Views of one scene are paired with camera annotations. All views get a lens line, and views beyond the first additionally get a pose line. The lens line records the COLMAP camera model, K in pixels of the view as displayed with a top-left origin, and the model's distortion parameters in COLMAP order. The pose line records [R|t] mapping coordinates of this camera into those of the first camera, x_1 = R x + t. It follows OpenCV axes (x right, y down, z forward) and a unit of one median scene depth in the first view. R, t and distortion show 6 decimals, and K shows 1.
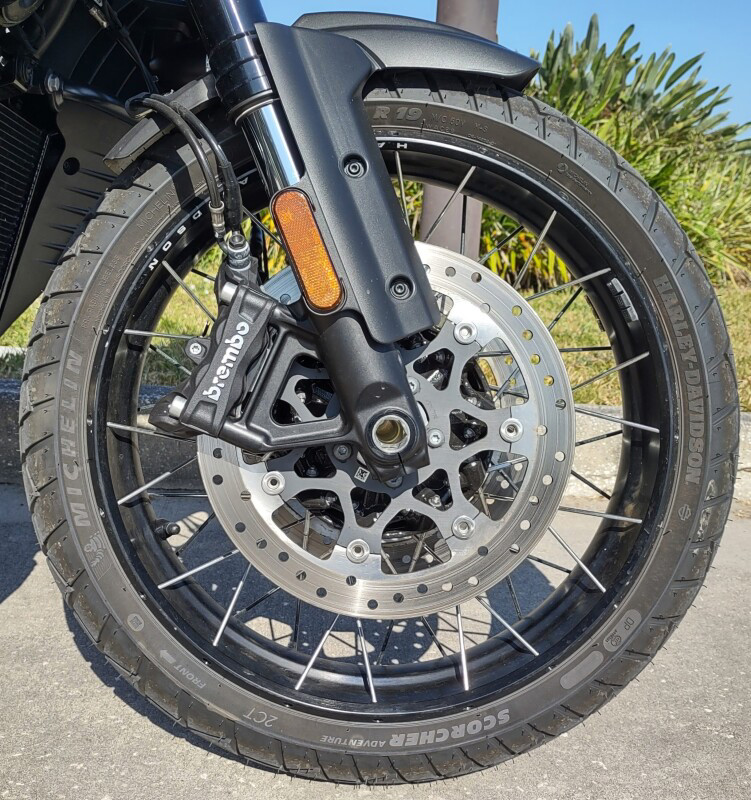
lens RADIAL K [[953.9, 0, 376.7], [0, 953.9, 387.3], [0, 0, 1]] dist [0.083279, -0.046733]
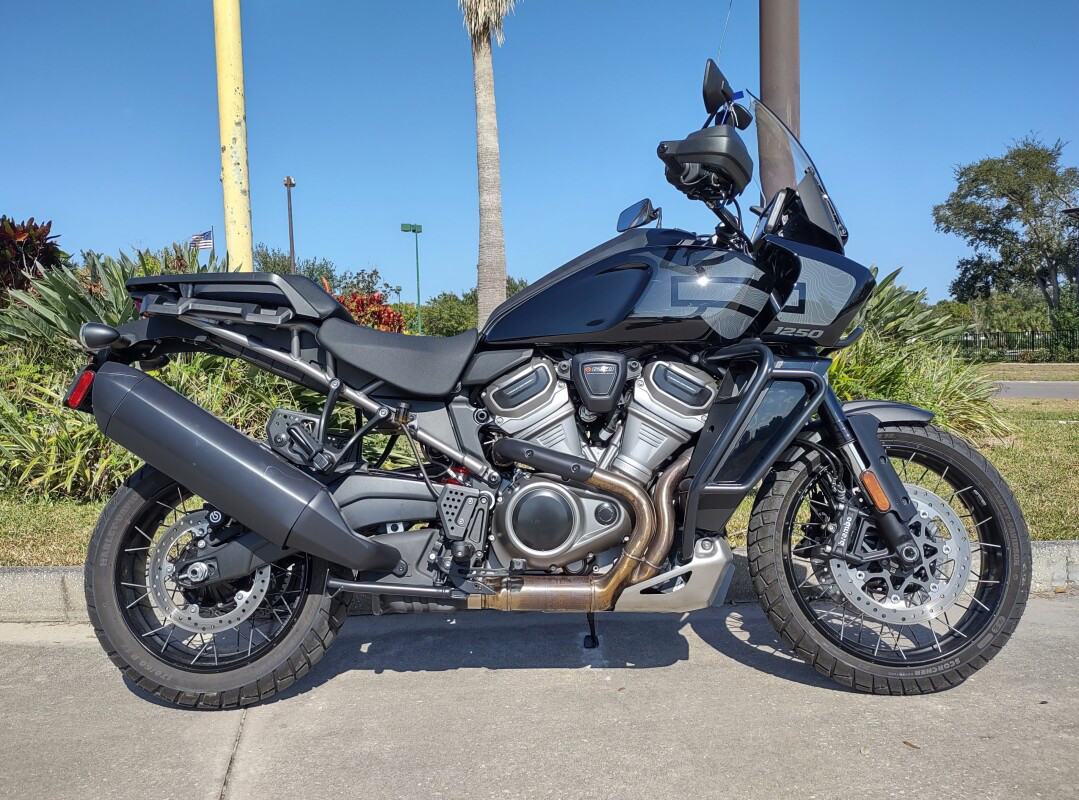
lens RADIAL K [[921.7, 0, 539.5], [0, 921.7, 400.0], [0, 0, 1]] dist [0.031398, -0.009422]
pose [[0.995978, -0.081156, -0.037968, -0.863310], [0.073964, 0.983882, -0.162807, -0.029622], [0.050569, 0.159344, 0.985927, -1.693344]]
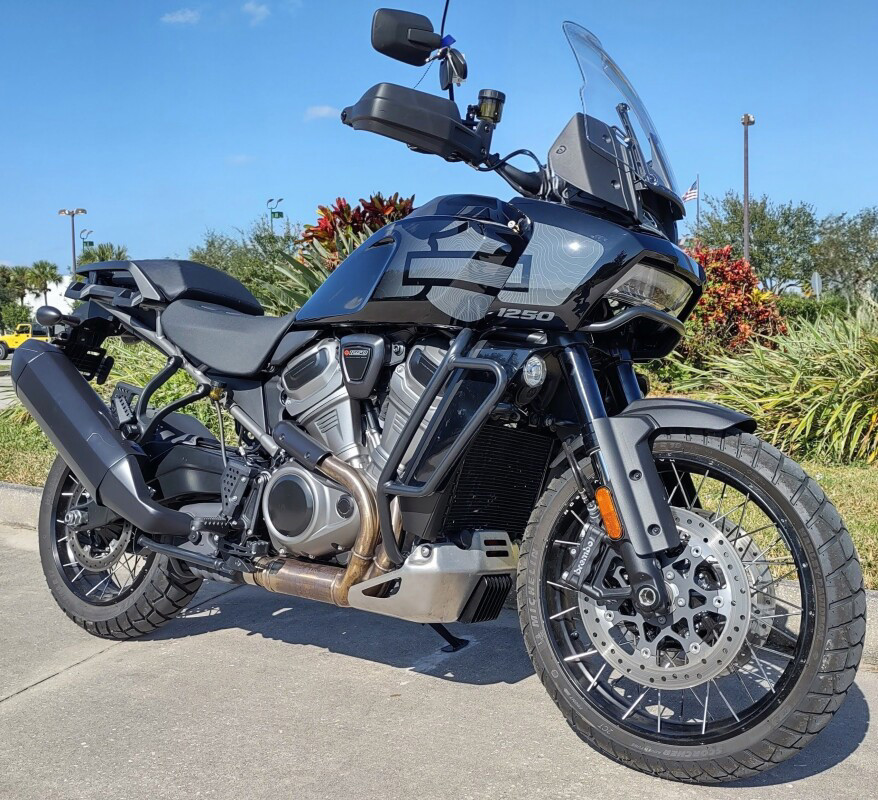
lens RADIAL K [[989.3, 0, 439.0], [0, 989.3, 400.0], [0, 0, 1]] dist [0.118103, -0.022853]
pose [[0.805555, -0.032843, -0.591611, 0.933444], [-0.054816, 0.990050, -0.129602, -0.069952], [0.589981, 0.136831, 0.795739, -1.099394]]
